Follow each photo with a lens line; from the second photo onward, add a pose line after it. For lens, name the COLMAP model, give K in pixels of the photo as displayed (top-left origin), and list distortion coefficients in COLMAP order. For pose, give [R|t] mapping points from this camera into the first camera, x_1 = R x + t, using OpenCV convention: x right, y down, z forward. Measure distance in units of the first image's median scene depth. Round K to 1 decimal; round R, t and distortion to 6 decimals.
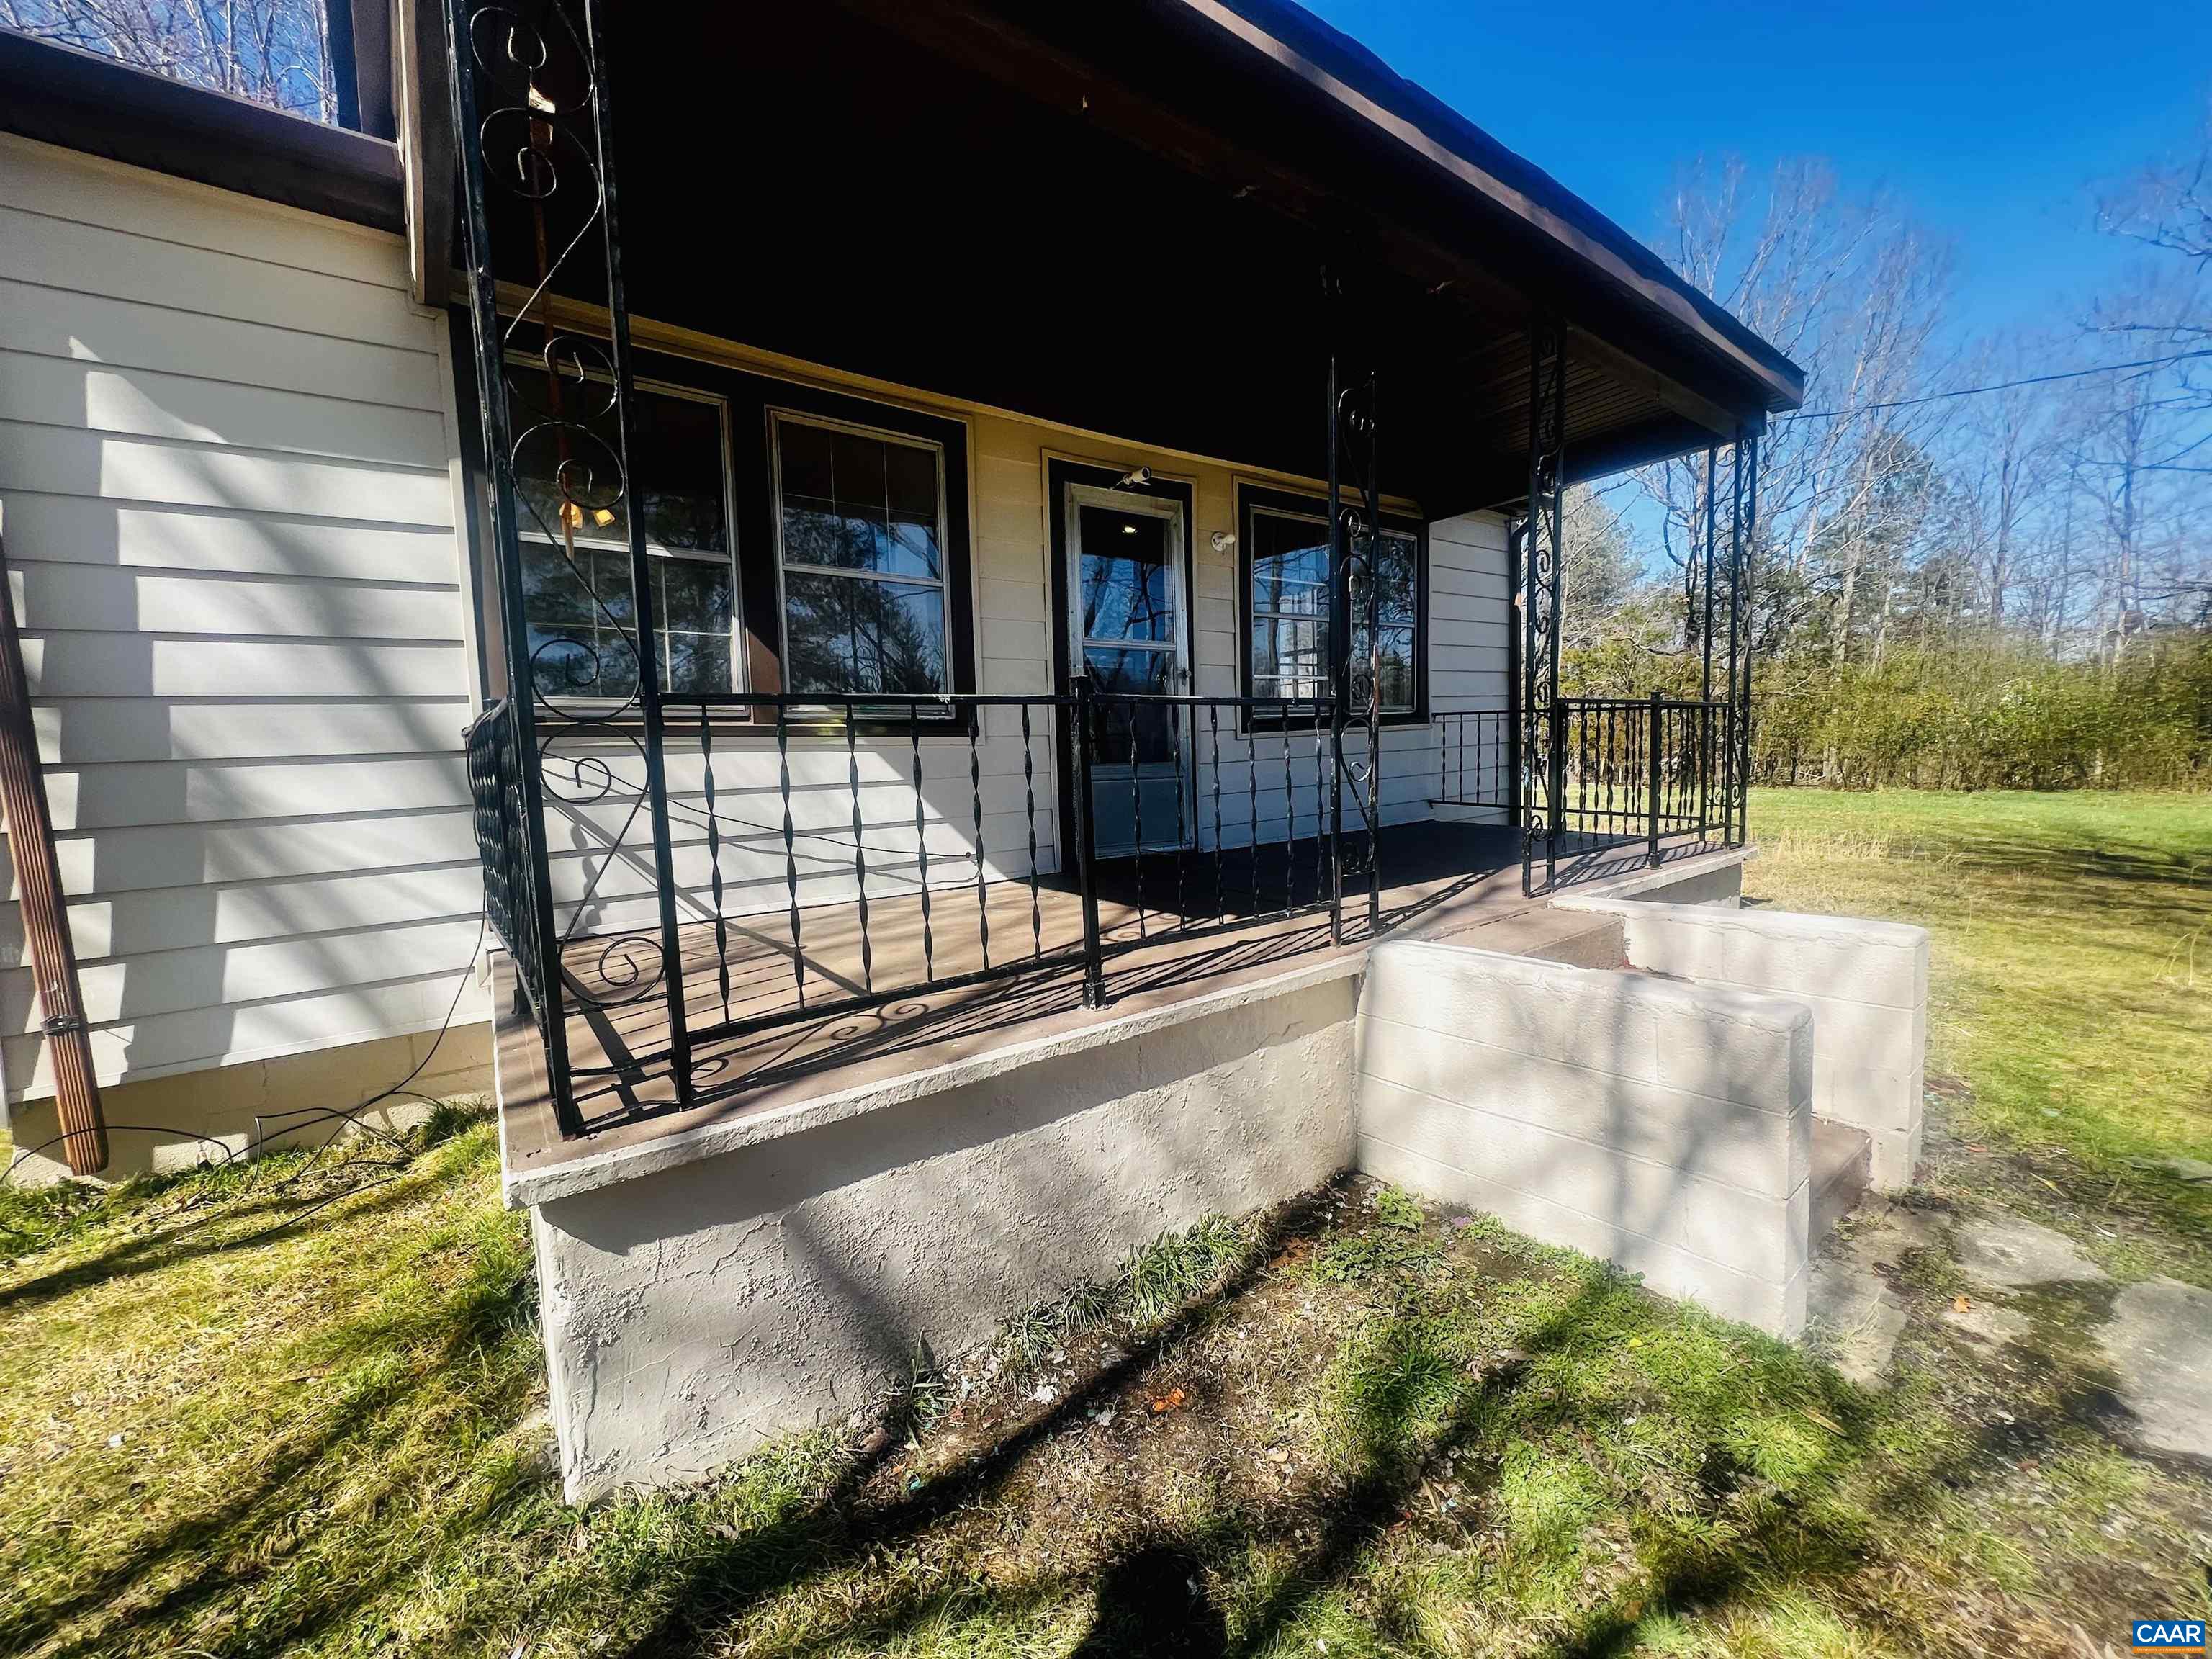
lens RADIAL K [[888.4, 0, 1111.6], [0, 888.4, 823.5], [0, 0, 1]] dist [-0.004463, 0.000873]
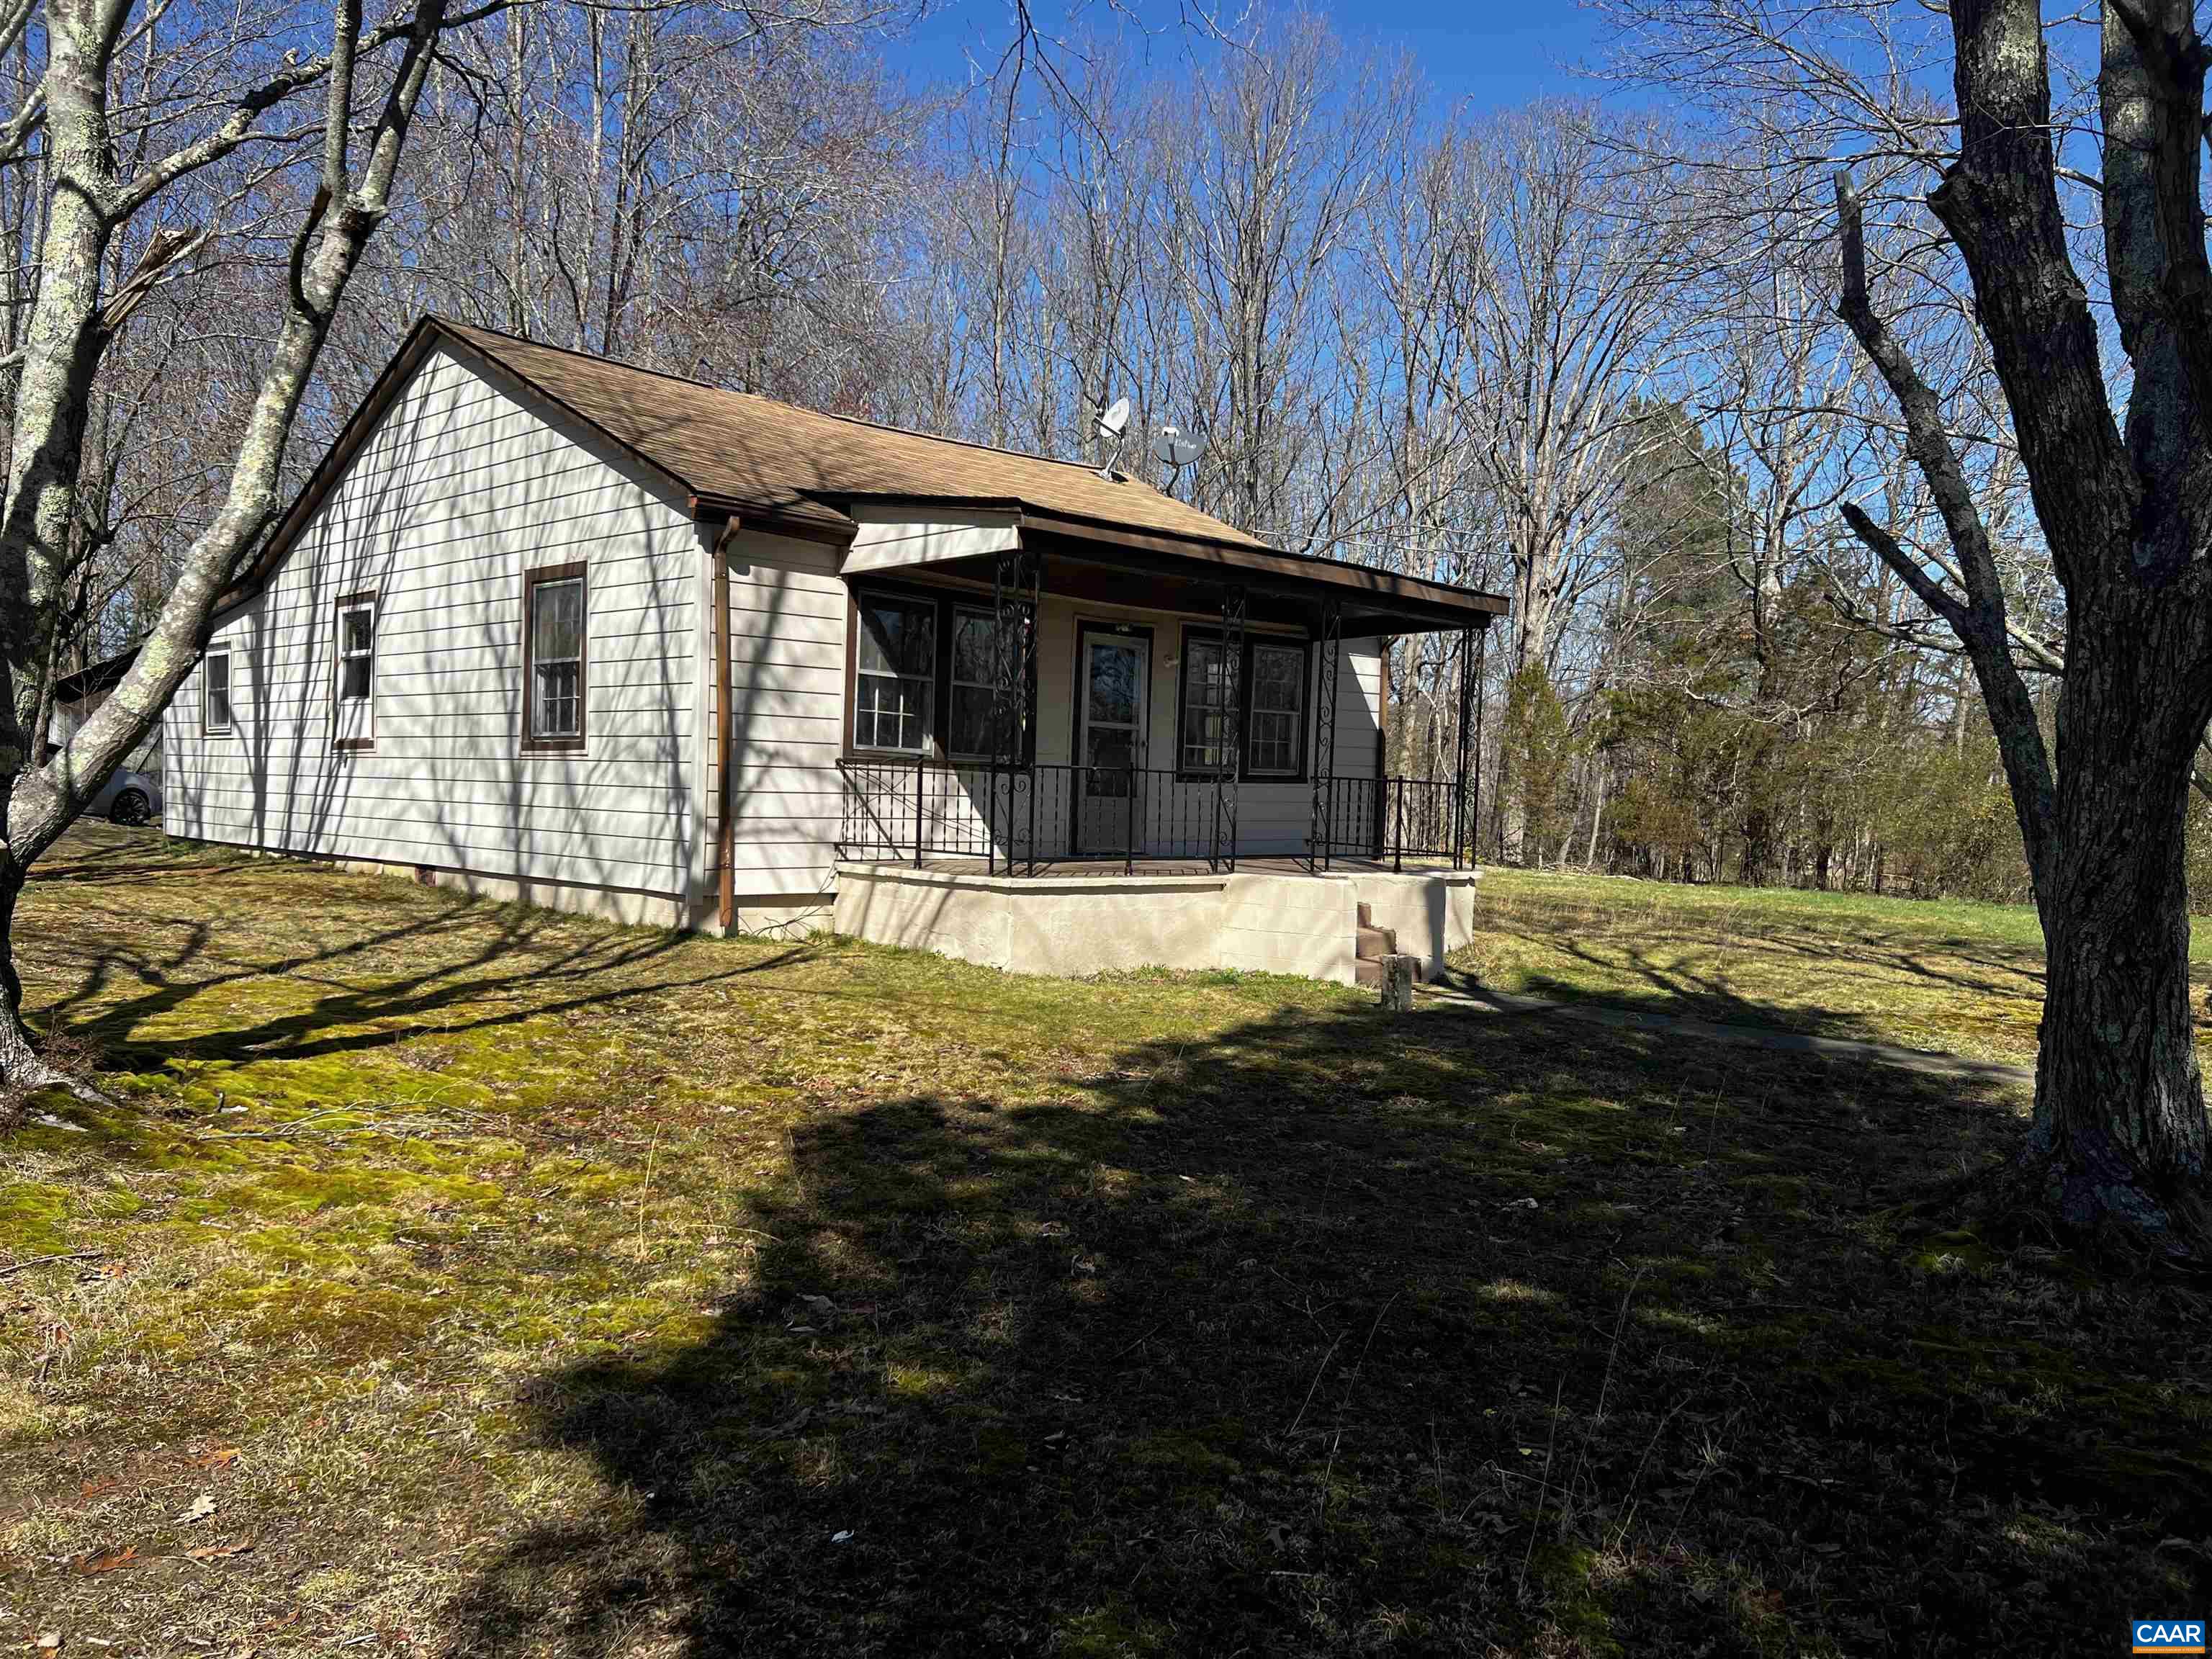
lens RADIAL K [[1652.5, 0, 1104.4], [0, 1652.5, 825.9], [0, 0, 1]] dist [0.001119, -0.000066]
pose [[0.991223, 0.059088, 0.118264, -0.333211], [-0.050580, 0.995998, -0.073691, 0.203839], [-0.122145, 0.067063, 0.990244, -1.943175]]
